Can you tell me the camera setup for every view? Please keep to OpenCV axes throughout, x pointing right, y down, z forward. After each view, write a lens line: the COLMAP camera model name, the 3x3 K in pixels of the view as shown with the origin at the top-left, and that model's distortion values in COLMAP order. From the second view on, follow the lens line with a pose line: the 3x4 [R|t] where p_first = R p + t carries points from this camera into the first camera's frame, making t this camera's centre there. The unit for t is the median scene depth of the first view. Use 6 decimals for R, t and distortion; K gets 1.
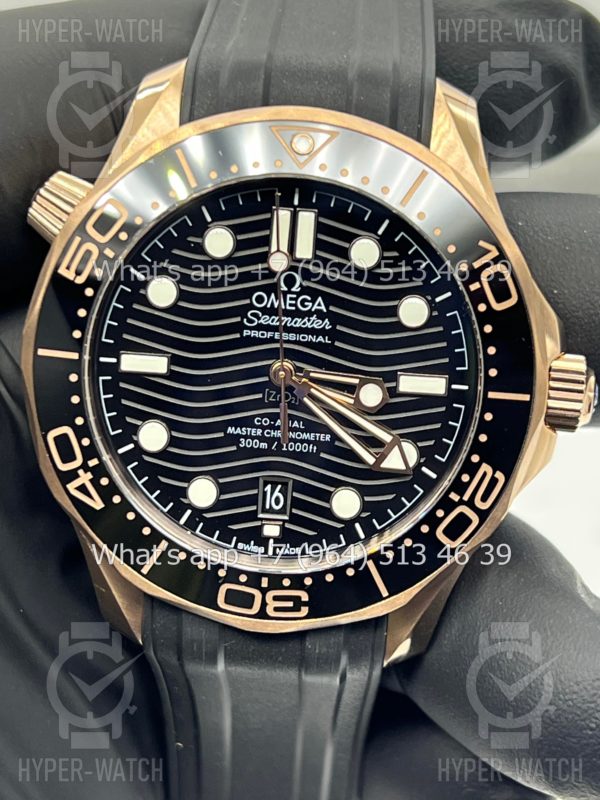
lens RADIAL K [[1871.8, 0, 300.0], [0, 1871.8, 400.0], [0, 0, 1]] dist [0.299755, -0.920272]
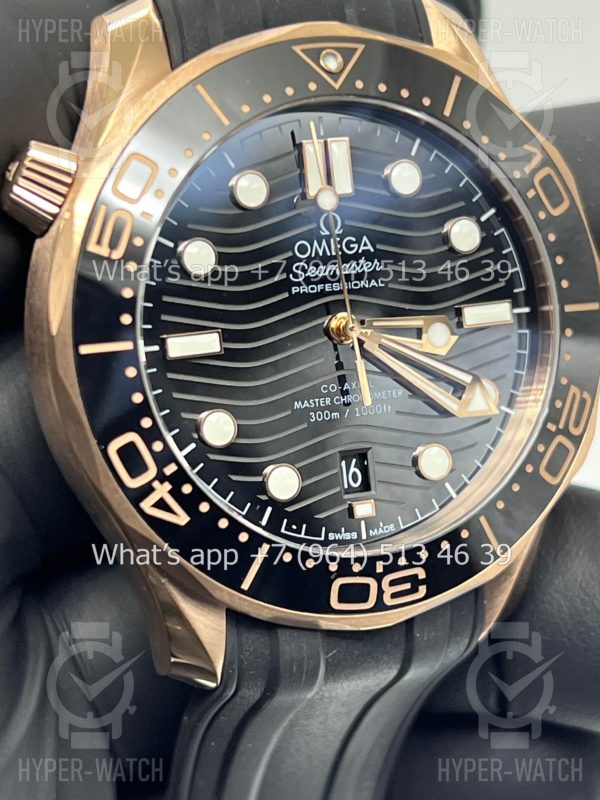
lens RADIAL K [[1871.8, 0, 300.0], [0, 1871.8, 400.0], [0, 0, 1]] dist [0.299755, -0.920272]
pose [[0.893345, -0.180364, 0.411587, -0.392309], [0.210353, 0.977215, -0.028337, 0.038747], [-0.397098, 0.111894, 0.910930, 0.218834]]
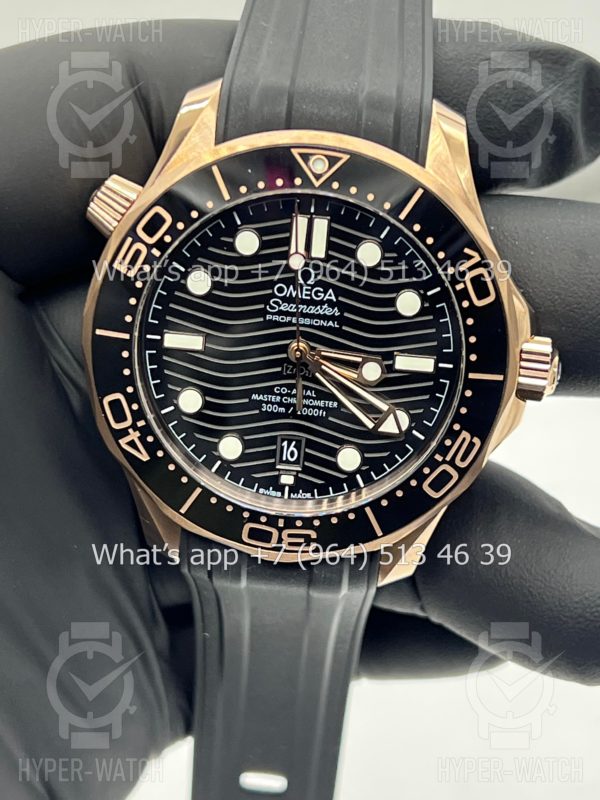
lens RADIAL K [[1871.8, 0, 300.0], [0, 1871.8, 400.0], [0, 0, 1]] dist [0.299755, -0.920272]
pose [[0.999853, 0.016958, -0.002337, -0.005021], [-0.016546, 0.992387, 0.122045, -0.130332], [0.004389, -0.121988, 0.992522, -0.196765]]
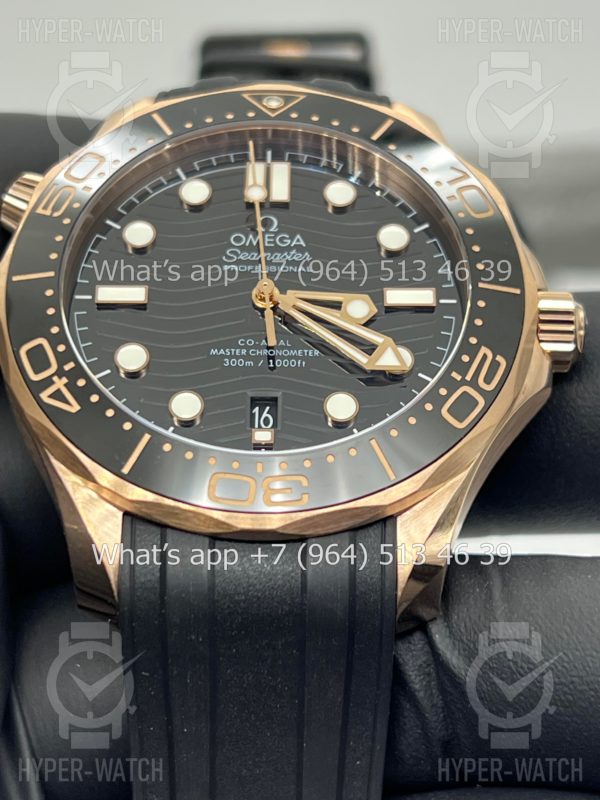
lens RADIAL K [[1871.8, 0, 300.0], [0, 1871.8, 400.0], [0, 0, 1]] dist [0.299755, -0.920272]
pose [[0.996649, -0.029725, 0.076210, -0.067026], [0.069833, 0.794348, -0.603436, 0.616314], [-0.042600, 0.606736, 0.793761, 0.261602]]
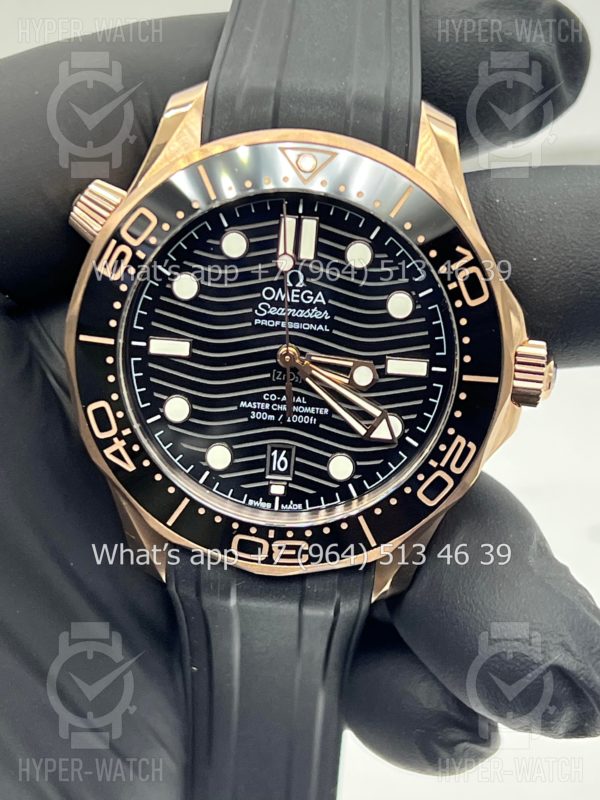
lens RADIAL K [[1871.8, 0, 300.0], [0, 1871.8, 400.0], [0, 0, 1]] dist [0.299755, -0.920272]
pose [[0.999951, 0.006570, 0.007448, -0.010269], [-0.007011, 0.998126, 0.060782, -0.058533], [-0.007035, -0.060831, 0.998123, -0.171093]]
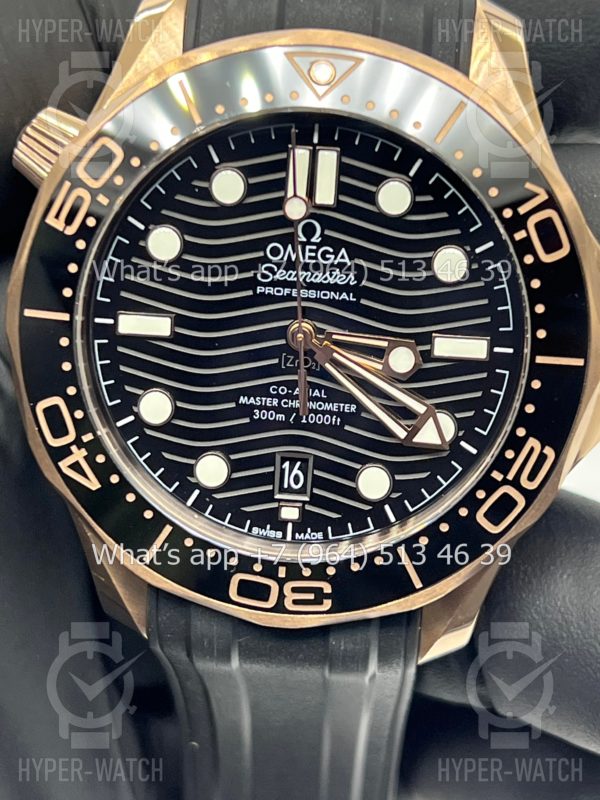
lens RADIAL K [[1871.8, 0, 300.0], [0, 1871.8, 400.0], [0, 0, 1]] dist [0.299755, -0.920272]
pose [[0.999562, -0.003477, -0.029376, 0.015878], [0.004382, 0.999516, 0.030807, -0.011114], [0.029254, -0.030922, 0.999094, 0.119086]]
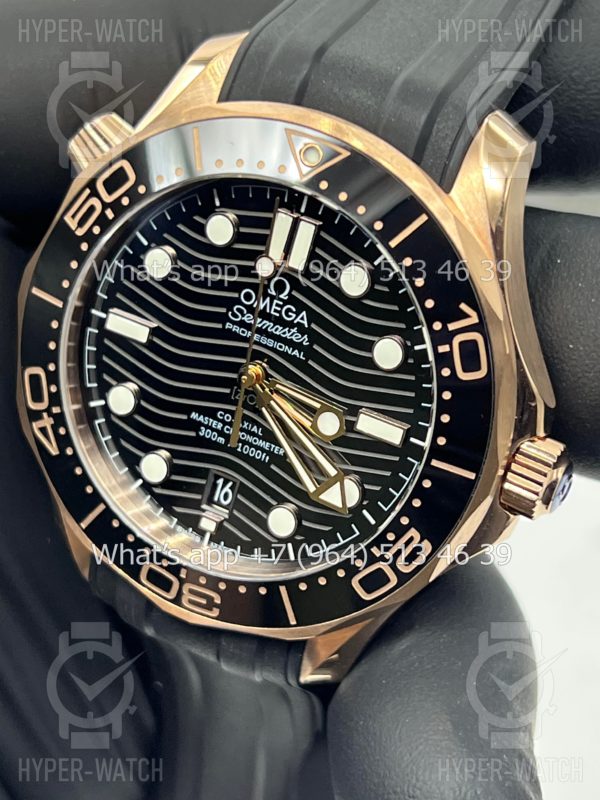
lens RADIAL K [[1871.8, 0, 300.0], [0, 1871.8, 400.0], [0, 0, 1]] dist [0.299755, -0.920272]
pose [[0.916562, 0.280660, -0.284858, 0.294498], [-0.240245, 0.955920, 0.168817, -0.172816], [0.319681, -0.086295, 0.943587, 0.089816]]
